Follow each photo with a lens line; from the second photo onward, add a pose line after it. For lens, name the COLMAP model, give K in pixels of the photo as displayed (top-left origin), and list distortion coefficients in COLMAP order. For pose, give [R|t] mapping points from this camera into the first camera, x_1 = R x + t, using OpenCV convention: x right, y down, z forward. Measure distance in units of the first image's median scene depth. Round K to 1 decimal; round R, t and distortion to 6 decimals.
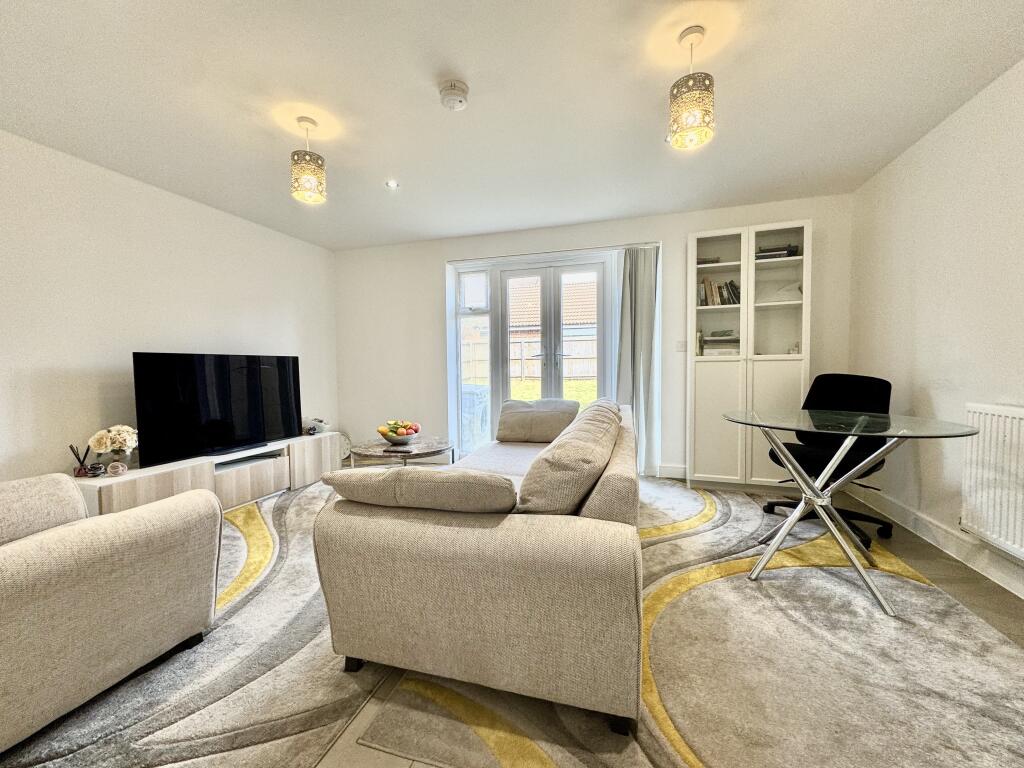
lens RADIAL K [[406.2, 0, 511.8], [0, 406.2, 385.0], [0, 0, 1]] dist [-0.005574, 0.000071]
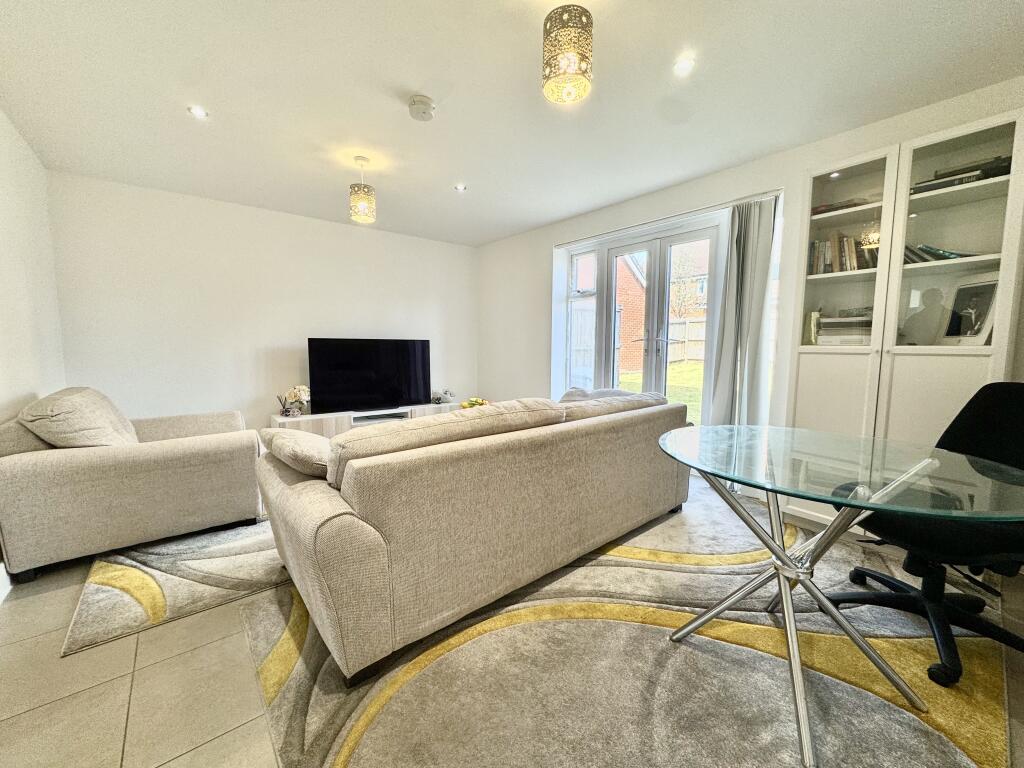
lens RADIAL K [[406.2, 0, 511.3], [0, 406.2, 385.4], [0, 0, 1]] dist [-0.005574, 0.000071]
pose [[0.833999, 0.069947, -0.547314, 0.429159], [-0.040092, 0.996992, 0.066323, -0.027524], [0.550307, -0.033370, 0.834295, 0.114650]]
